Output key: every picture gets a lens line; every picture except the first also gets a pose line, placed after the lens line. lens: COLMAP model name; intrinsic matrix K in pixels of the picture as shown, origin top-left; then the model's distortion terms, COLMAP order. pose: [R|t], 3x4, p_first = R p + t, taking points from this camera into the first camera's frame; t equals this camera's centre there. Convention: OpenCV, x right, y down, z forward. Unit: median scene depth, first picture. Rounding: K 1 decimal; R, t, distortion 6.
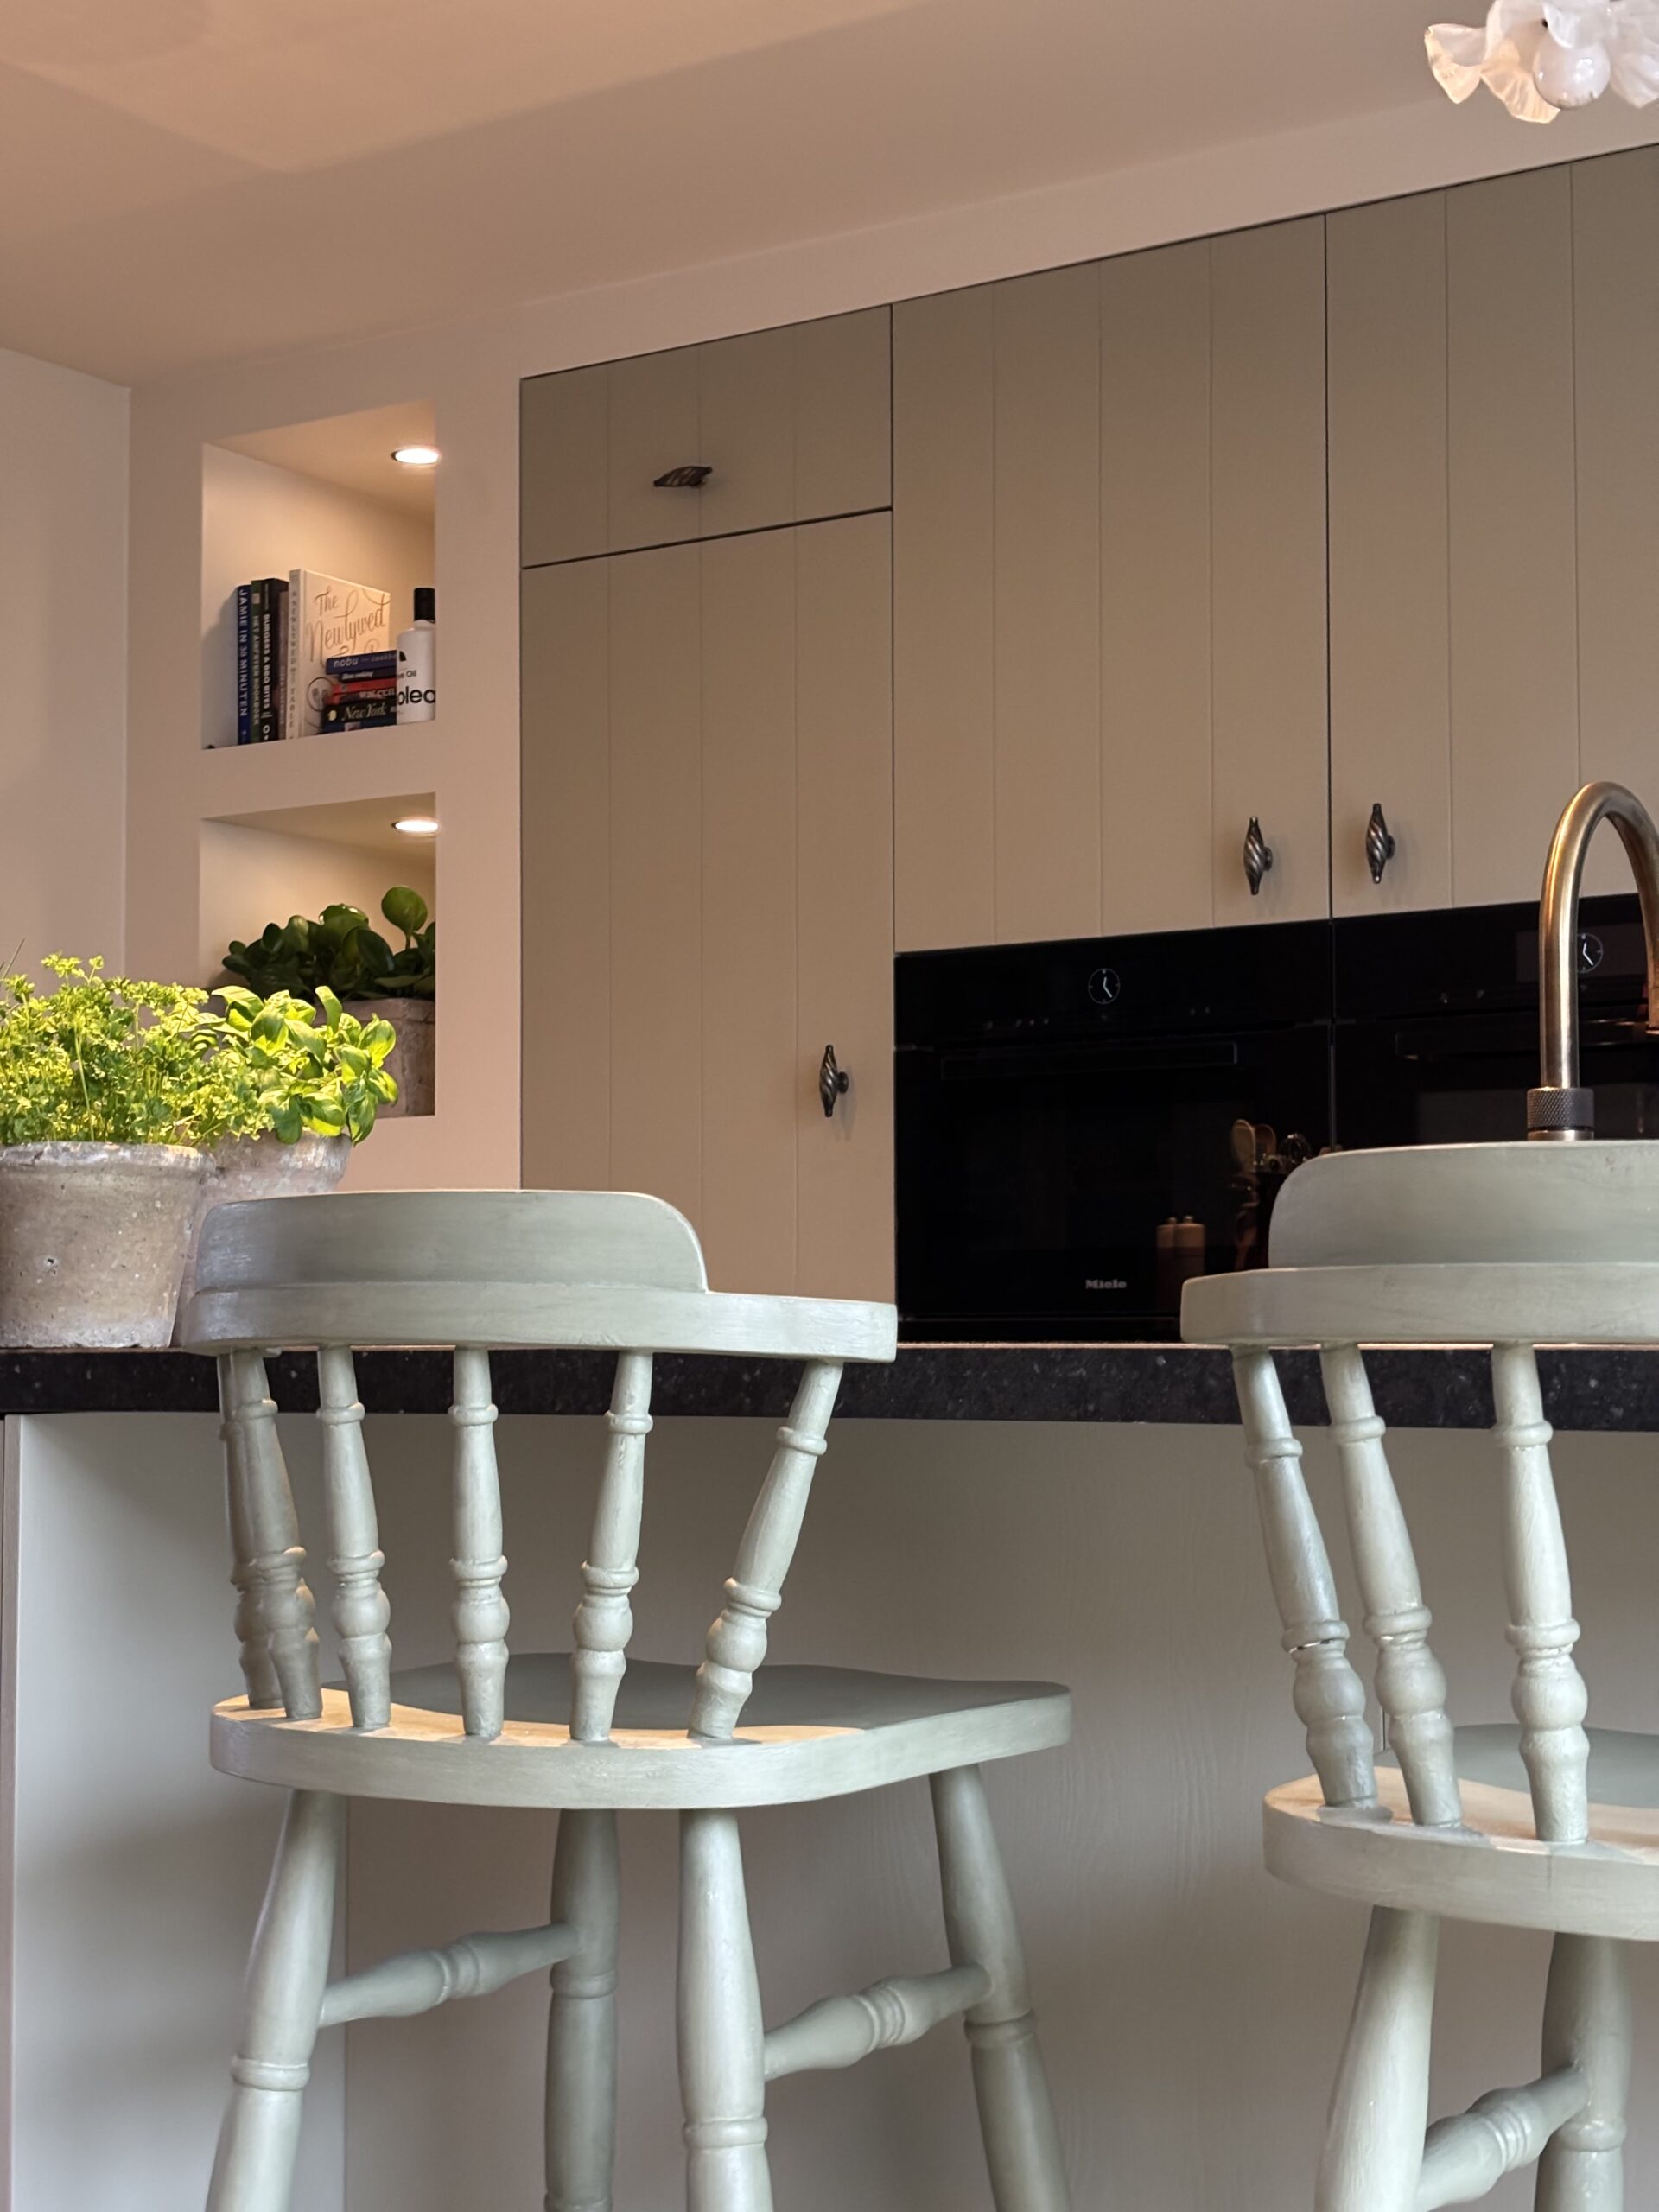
lens RADIAL K [[3370.2, 0, 827.1], [0, 3370.2, 1108.8], [0, 0, 1]] dist [0.146656, 0.000000]
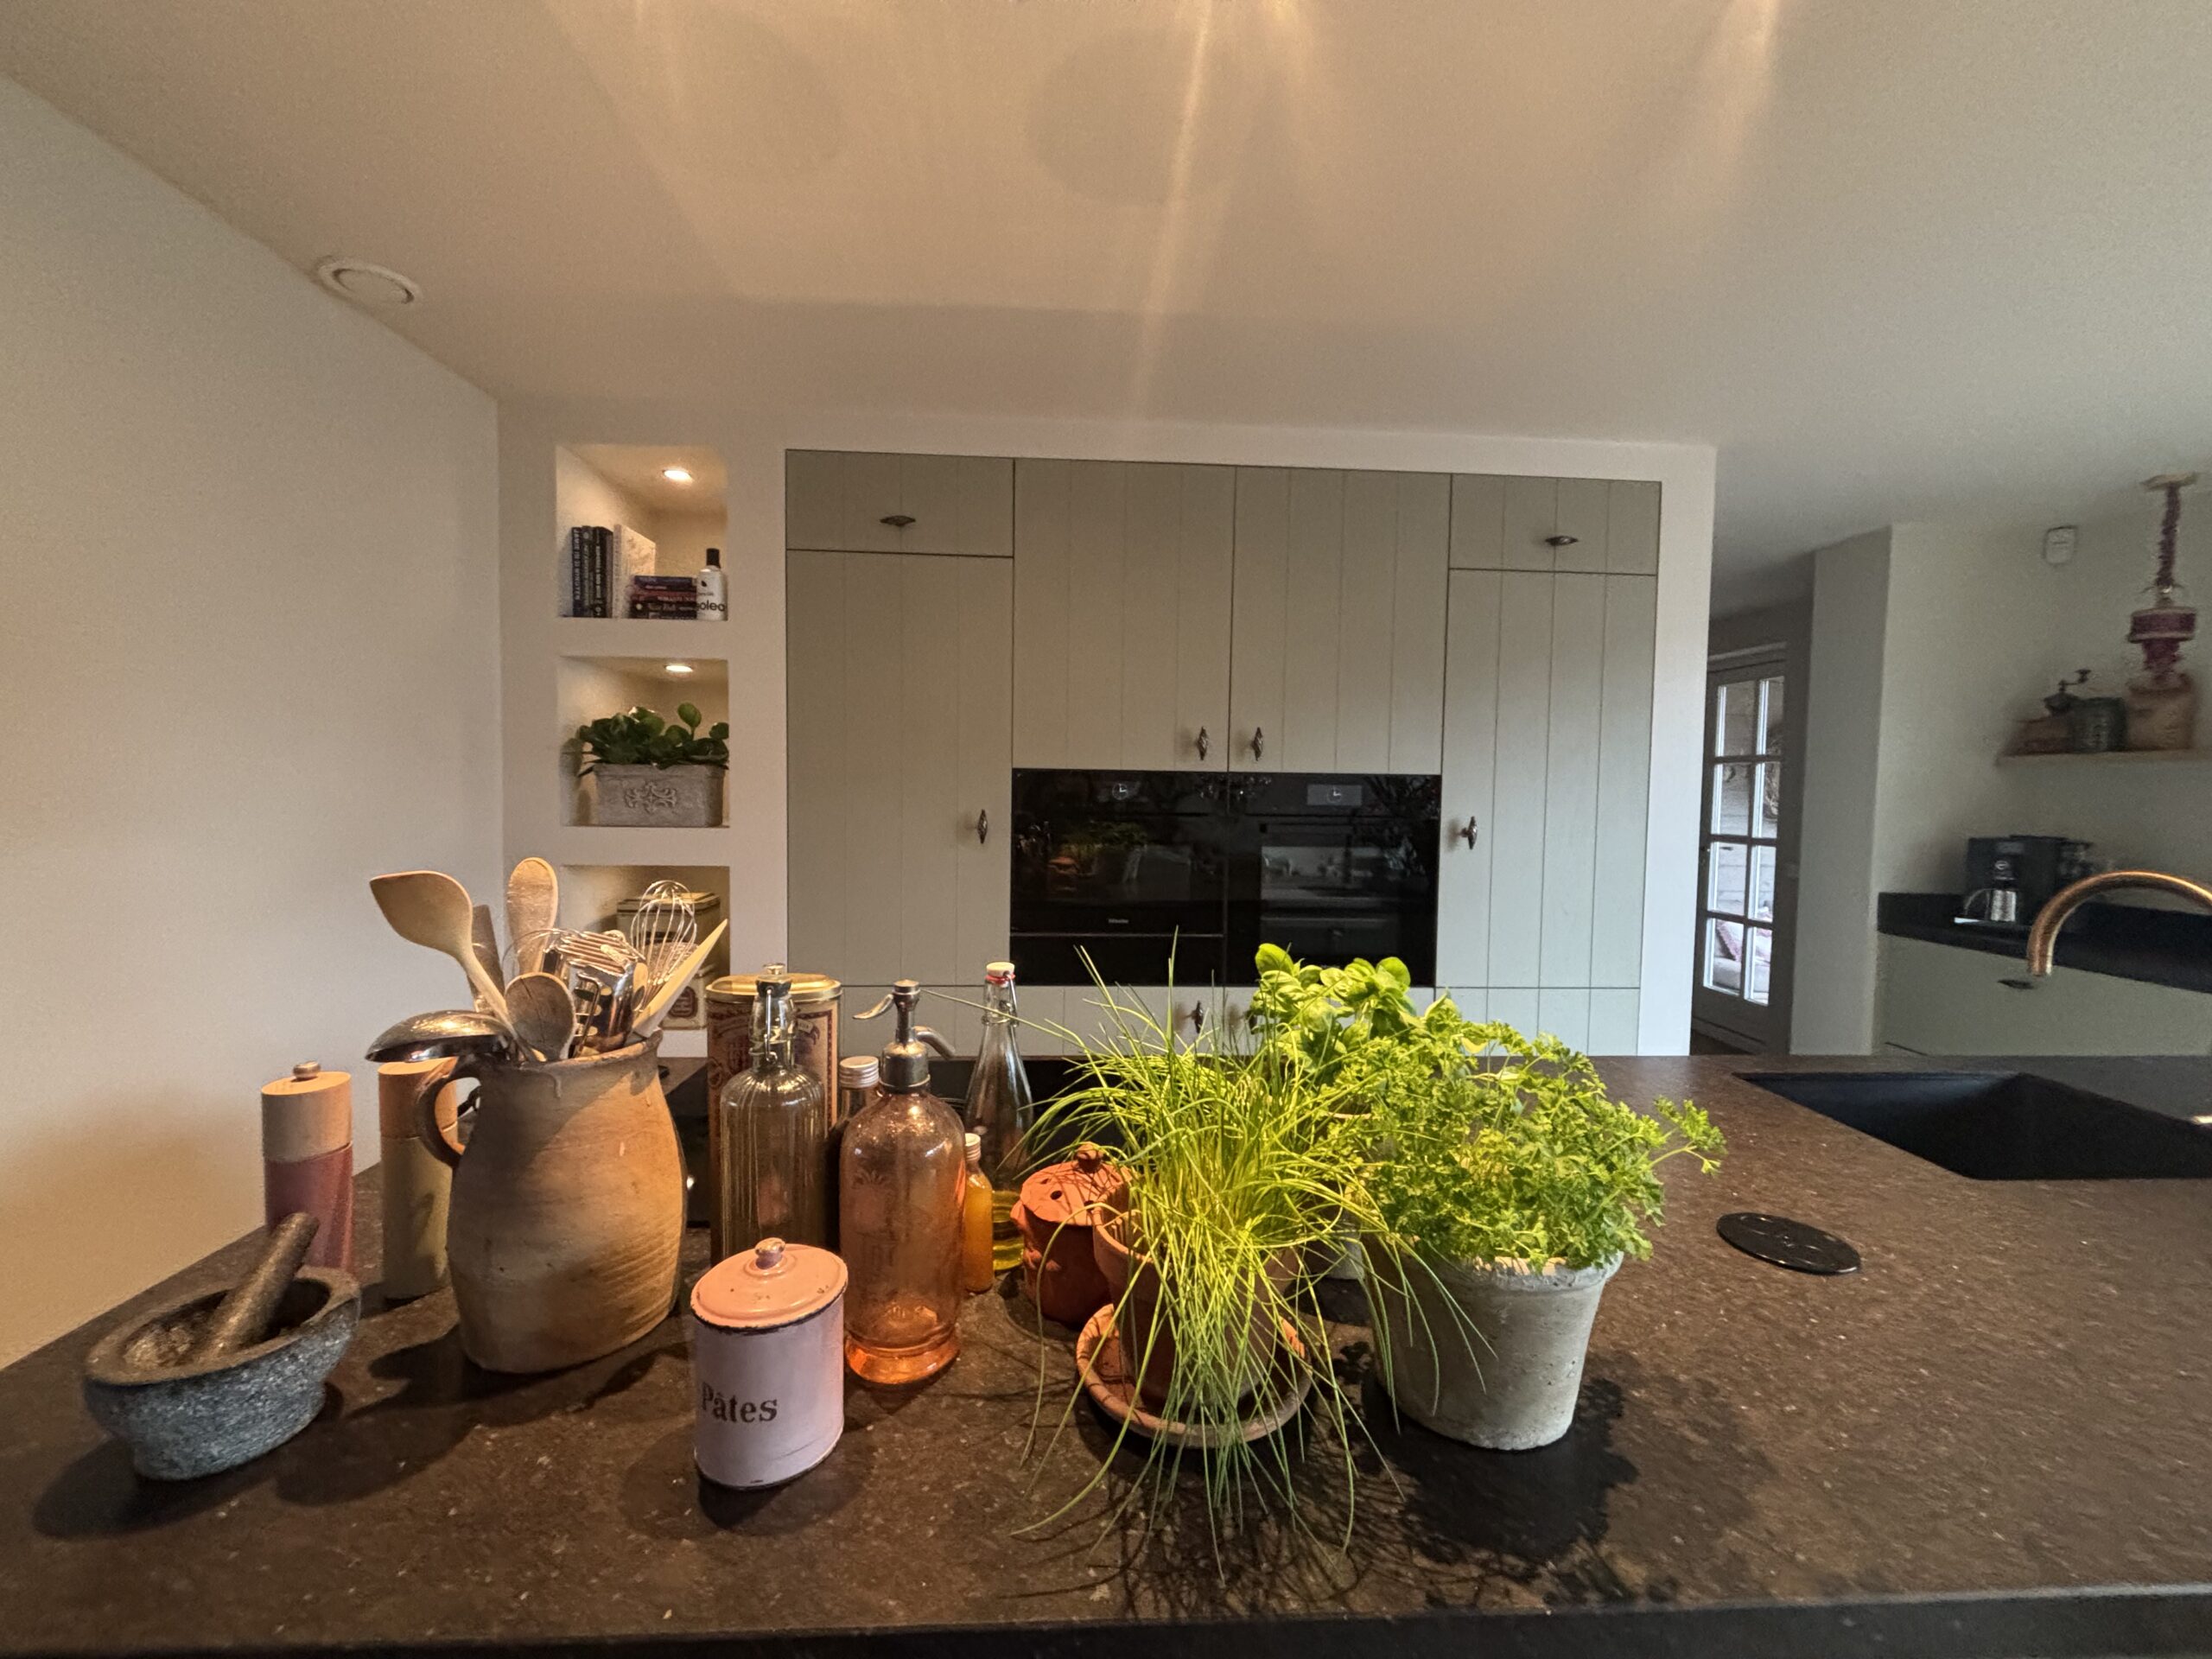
lens RADIAL K [[884.4, 0, 1107.5], [0, 884.4, 829.1], [0, 0, 1]] dist [0.000683, -0.000413]
pose [[0.798450, -0.011497, 0.601952, -0.239106], [-0.060391, 0.993246, 0.099075, -0.058650], [-0.599025, -0.115459, 0.792362, 0.446210]]
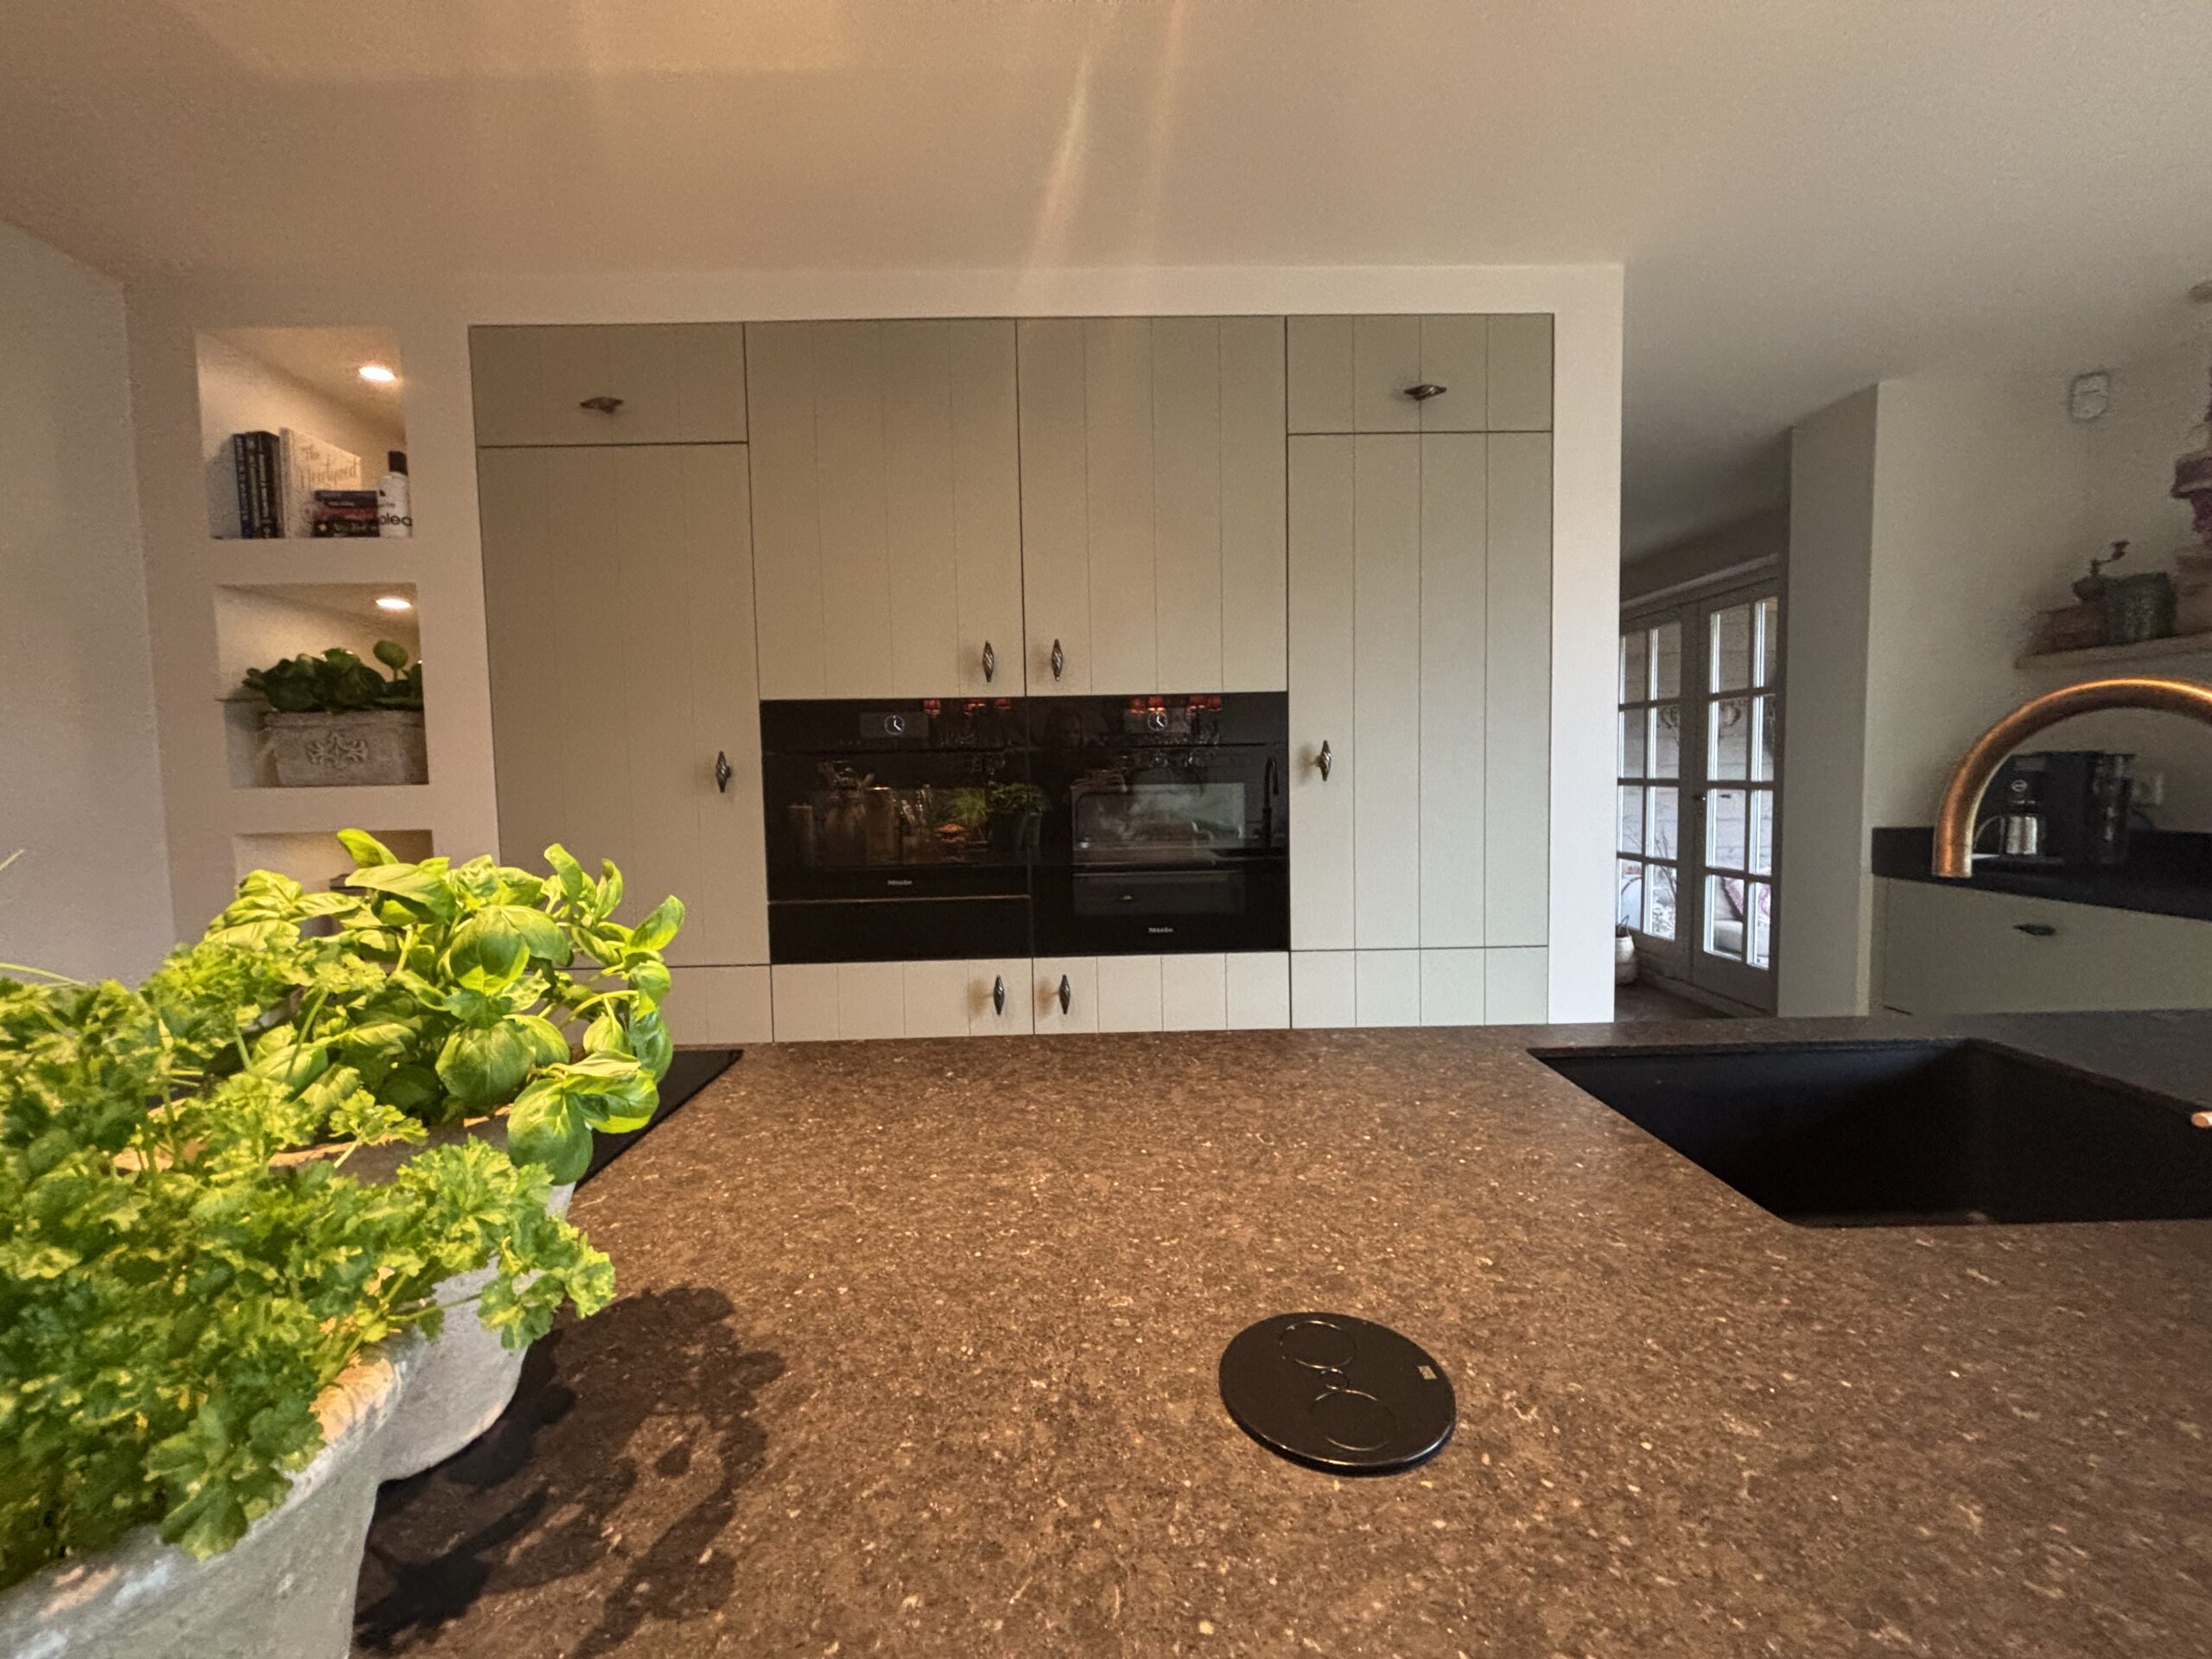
lens RADIAL K [[884.4, 0, 1106.4], [0, 884.4, 831.8], [0, 0, 1]] dist [0.000683, -0.000413]
pose [[0.820880, -0.047412, 0.569129, -0.088276], [-0.023364, 0.992926, 0.116416, -0.031527], [-0.570623, -0.108861, 0.813965, 0.441973]]
